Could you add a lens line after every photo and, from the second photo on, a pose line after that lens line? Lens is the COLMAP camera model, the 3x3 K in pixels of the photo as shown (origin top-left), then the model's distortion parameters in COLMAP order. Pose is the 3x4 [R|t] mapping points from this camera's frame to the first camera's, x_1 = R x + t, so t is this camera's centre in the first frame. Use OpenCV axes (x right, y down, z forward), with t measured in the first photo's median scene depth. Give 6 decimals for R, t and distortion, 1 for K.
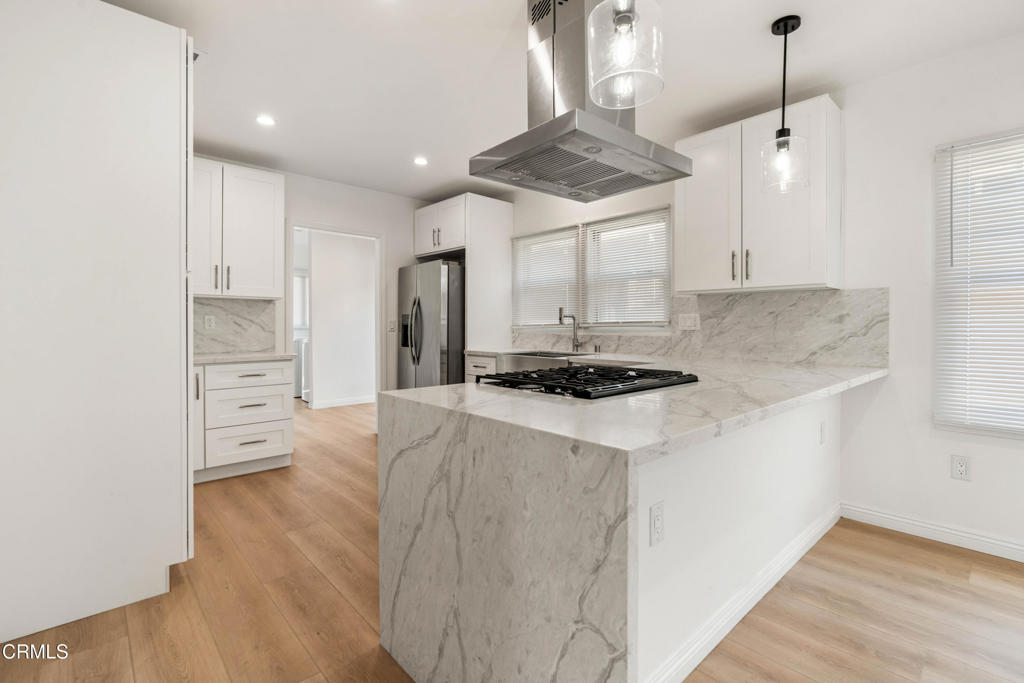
lens RADIAL K [[467.5, 0, 523.1], [0, 467.5, 335.6], [0, 0, 1]] dist [-0.004375, -0.000241]
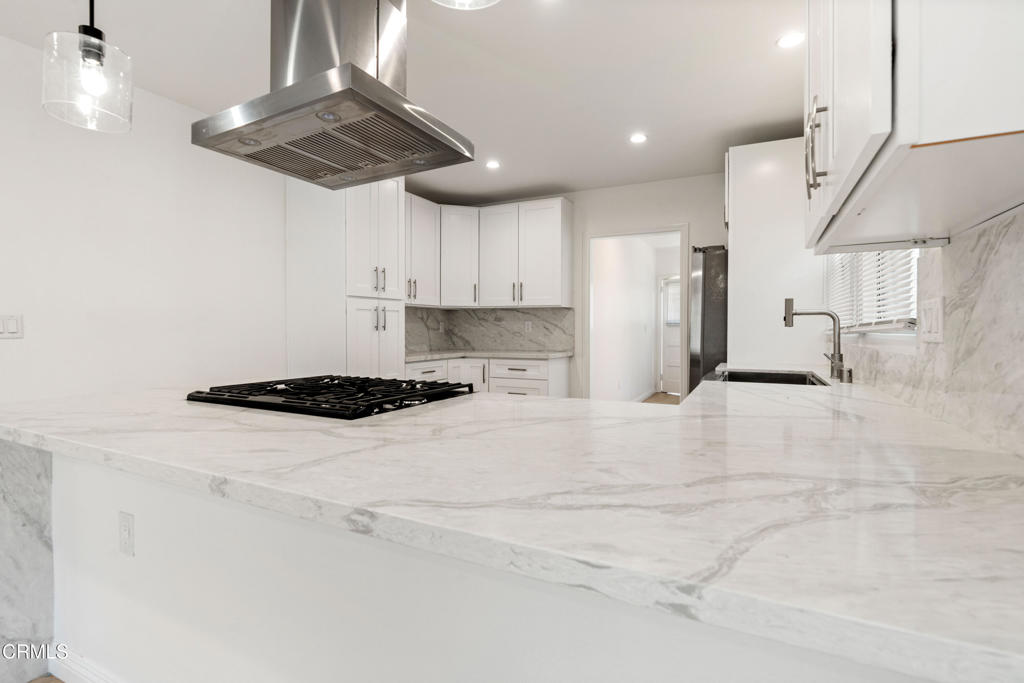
lens RADIAL K [[467.5, 0, 509.8], [0, 467.5, 338.4], [0, 0, 1]] dist [-0.004375, -0.000241]
pose [[0.346516, 0.018805, -0.937855, 0.561656], [-0.022131, 0.999685, 0.011868, -0.011239], [0.937783, 0.016643, 0.346823, 0.534312]]
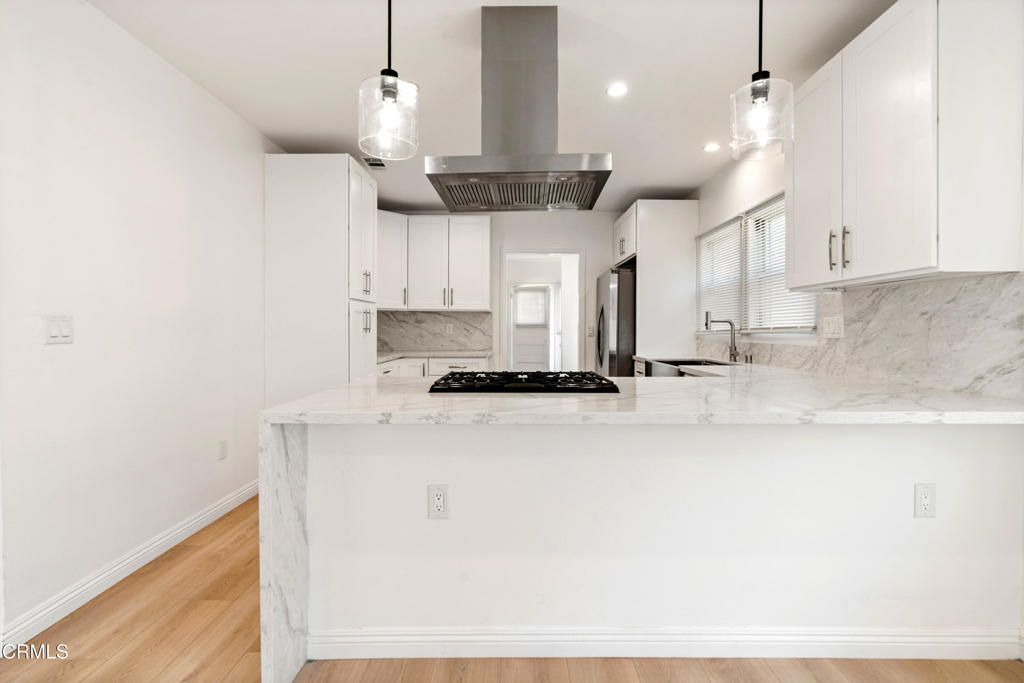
lens RADIAL K [[467.5, 0, 514.7], [0, 467.5, 334.6], [0, 0, 1]] dist [-0.004375, -0.000241]
pose [[0.730825, 0.007498, -0.682524, 0.471595], [-0.016427, 0.999843, -0.006605, -0.004166], [0.682367, 0.016039, 0.730834, 0.103792]]
